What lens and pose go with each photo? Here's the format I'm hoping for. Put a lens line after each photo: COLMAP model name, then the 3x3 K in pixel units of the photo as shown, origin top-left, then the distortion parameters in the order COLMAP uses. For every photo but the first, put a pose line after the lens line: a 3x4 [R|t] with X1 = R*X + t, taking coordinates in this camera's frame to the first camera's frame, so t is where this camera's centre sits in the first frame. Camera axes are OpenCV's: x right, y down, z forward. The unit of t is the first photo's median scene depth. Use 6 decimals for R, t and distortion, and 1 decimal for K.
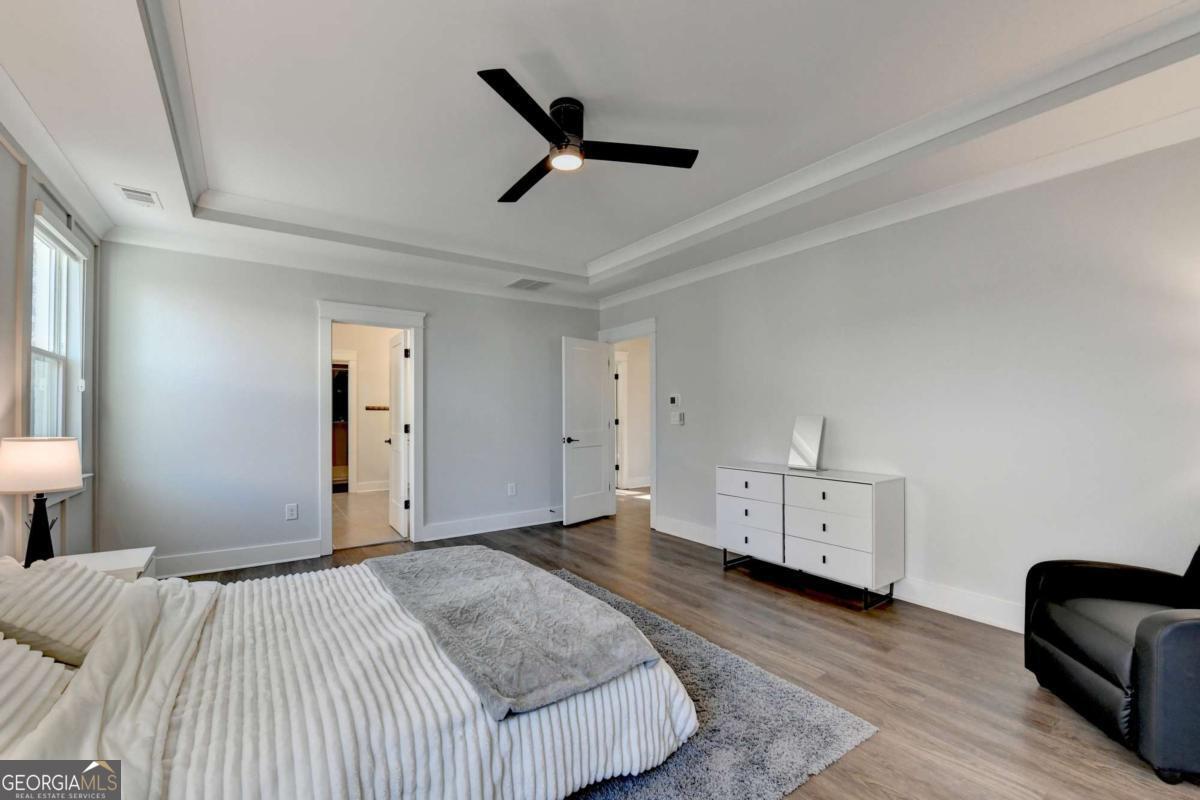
lens RADIAL K [[494.5, 0, 592.5], [0, 494.5, 403.0], [0, 0, 1]] dist [-0.017882, -0.000211]
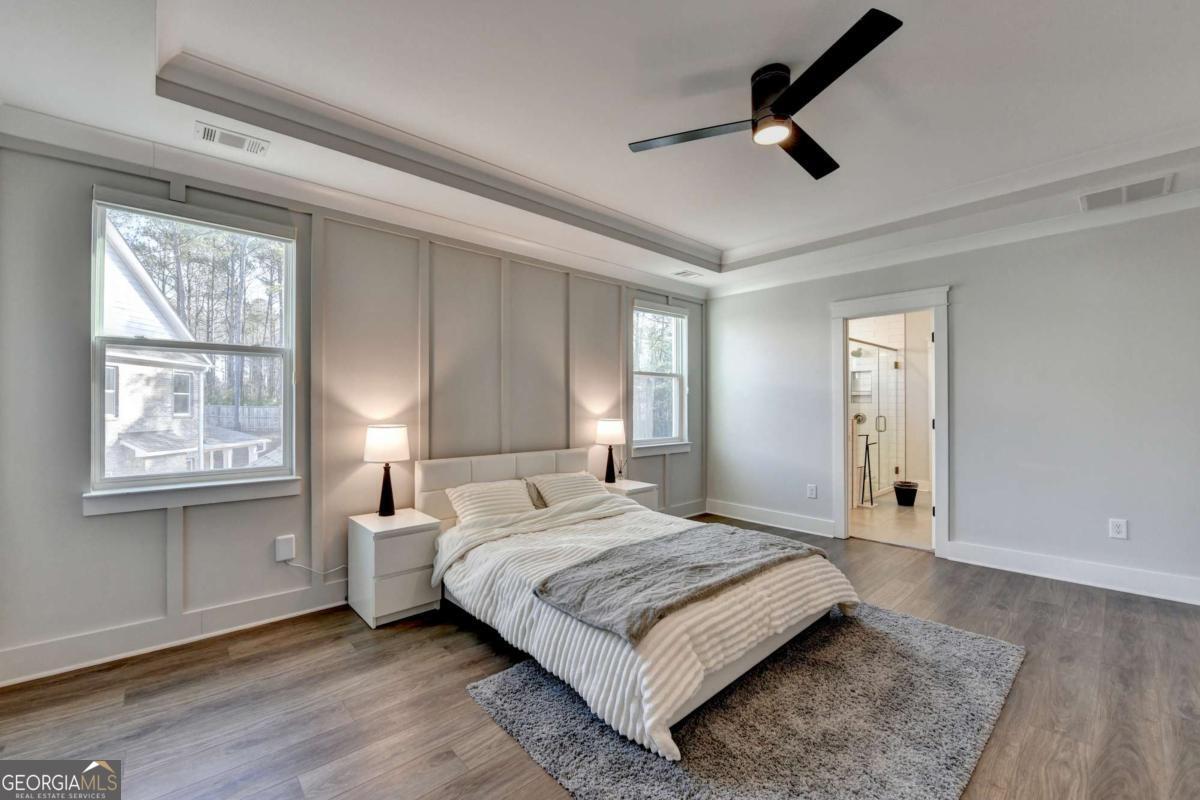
lens RADIAL K [[494.5, 0, 592.5], [0, 494.5, 403.0], [0, 0, 1]] dist [-0.017882, -0.000211]
pose [[0.112359, -0.006724, -0.993645, 0.424749], [0.018863, 0.999811, -0.004632, 0.006868], [0.993489, -0.018223, 0.112465, 0.311027]]
